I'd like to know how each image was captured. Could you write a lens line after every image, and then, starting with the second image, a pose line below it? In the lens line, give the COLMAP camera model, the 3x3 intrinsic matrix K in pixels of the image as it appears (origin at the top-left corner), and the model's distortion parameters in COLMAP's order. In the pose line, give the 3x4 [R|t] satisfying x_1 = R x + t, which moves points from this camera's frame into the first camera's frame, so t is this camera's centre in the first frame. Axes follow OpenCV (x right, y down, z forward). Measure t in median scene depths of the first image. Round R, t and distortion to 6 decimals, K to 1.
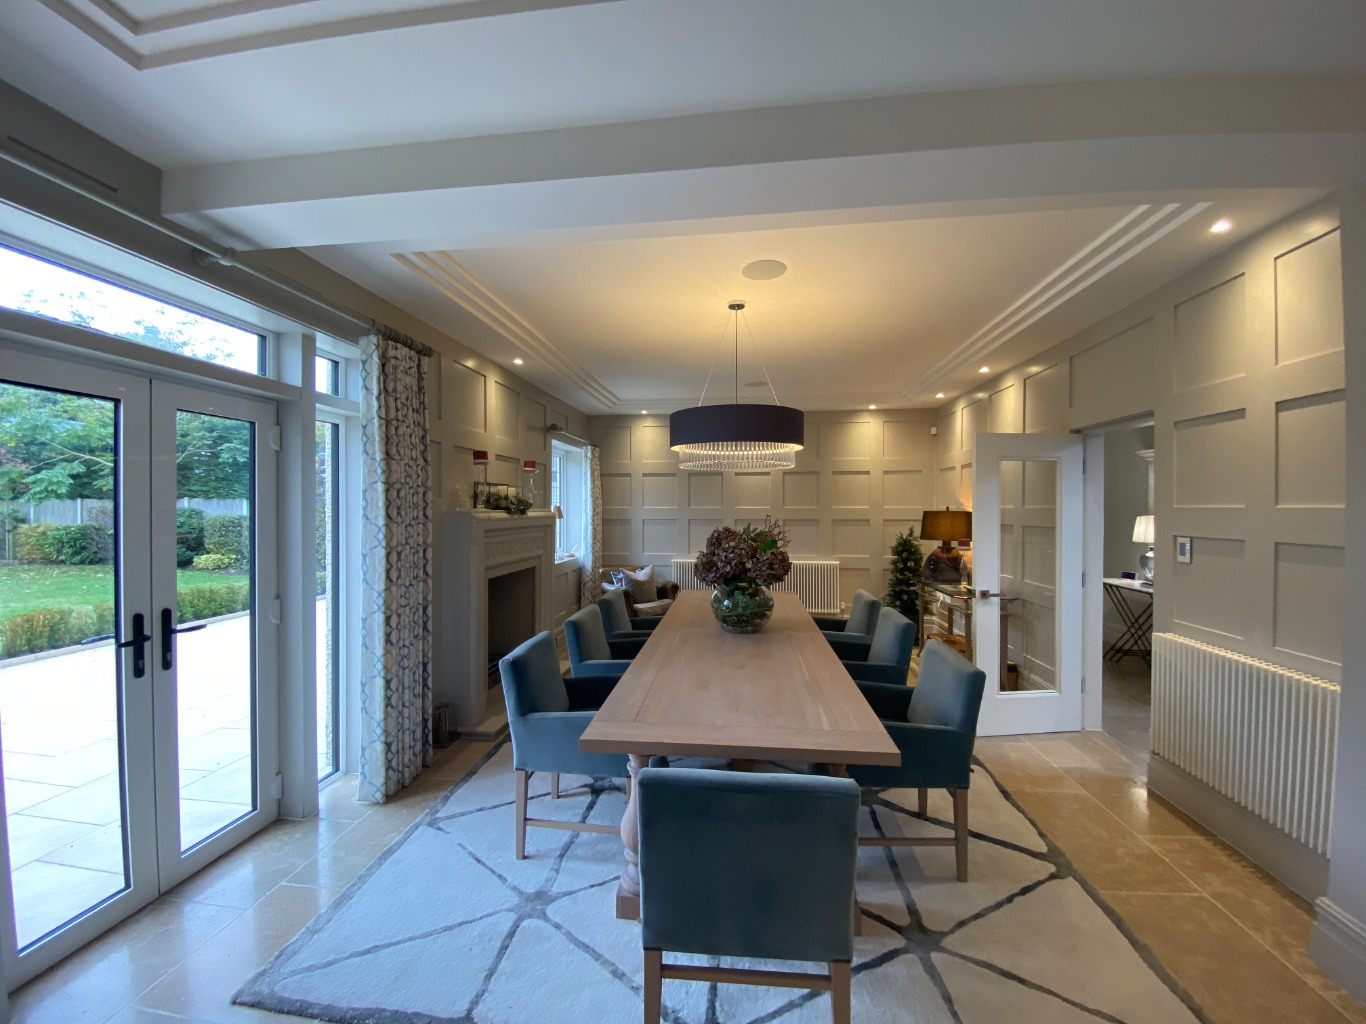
lens RADIAL K [[551.5, 0, 683.0], [0, 551.5, 512.0], [0, 0, 1]] dist [0.000337, -0.013111]
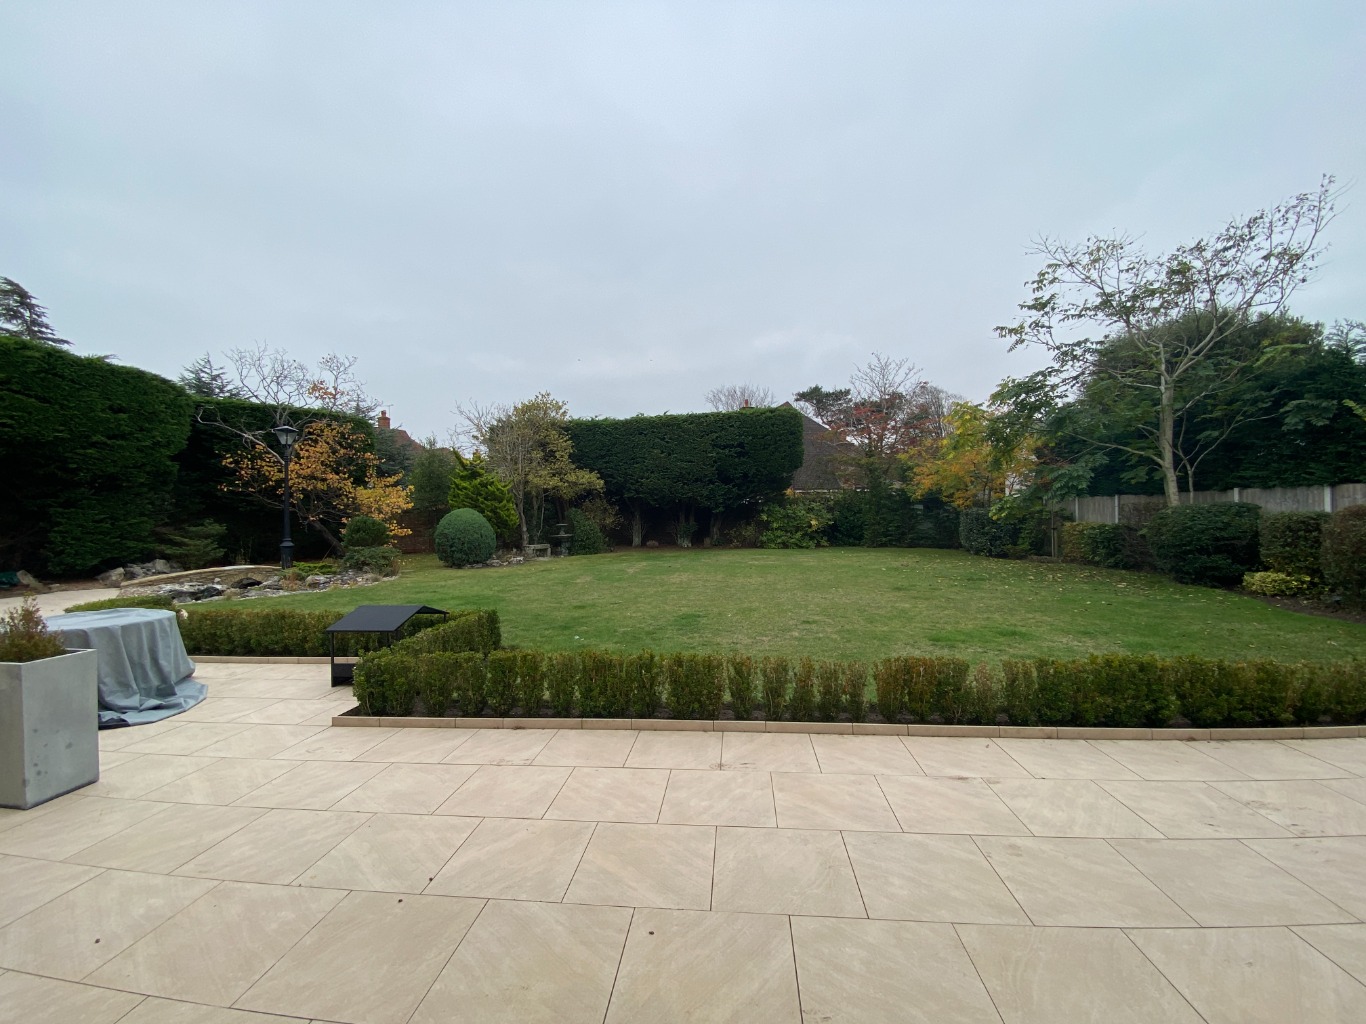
lens RADIAL K [[551.5, 0, 683.0], [0, 551.5, 512.0], [0, 0, 1]] dist [0.000337, -0.013111]
pose [[0.004661, -0.004563, -0.999979, -0.205093], [0.010487, 0.999935, -0.004514, 0.000721], [0.999934, -0.010466, 0.004709, 0.280203]]
